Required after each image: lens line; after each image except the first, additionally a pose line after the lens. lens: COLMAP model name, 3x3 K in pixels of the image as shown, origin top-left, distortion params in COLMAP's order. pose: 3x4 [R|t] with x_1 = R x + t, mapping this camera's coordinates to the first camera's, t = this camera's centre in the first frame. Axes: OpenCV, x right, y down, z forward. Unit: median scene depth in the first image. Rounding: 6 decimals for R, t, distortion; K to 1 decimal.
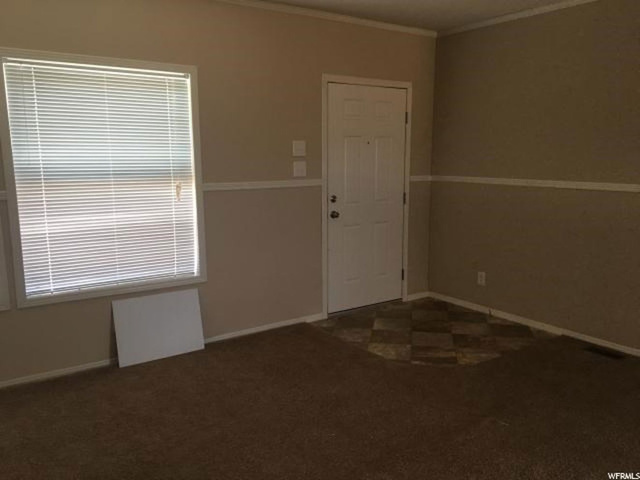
lens RADIAL K [[537.0, 0, 320.0], [0, 537.0, 240.0], [0, 0, 1]] dist [0.108796, -0.180729]
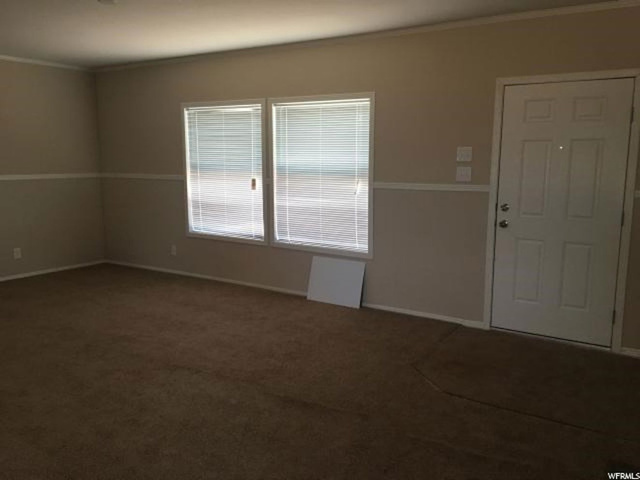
lens RADIAL K [[537.0, 0, 320.0], [0, 537.0, 240.0], [0, 0, 1]] dist [0.108796, -0.180729]
pose [[0.375467, 0.151801, -0.914320, 0.840994], [-0.149770, 0.983468, 0.101779, -0.073409], [0.914655, 0.098723, 0.391995, 0.359194]]
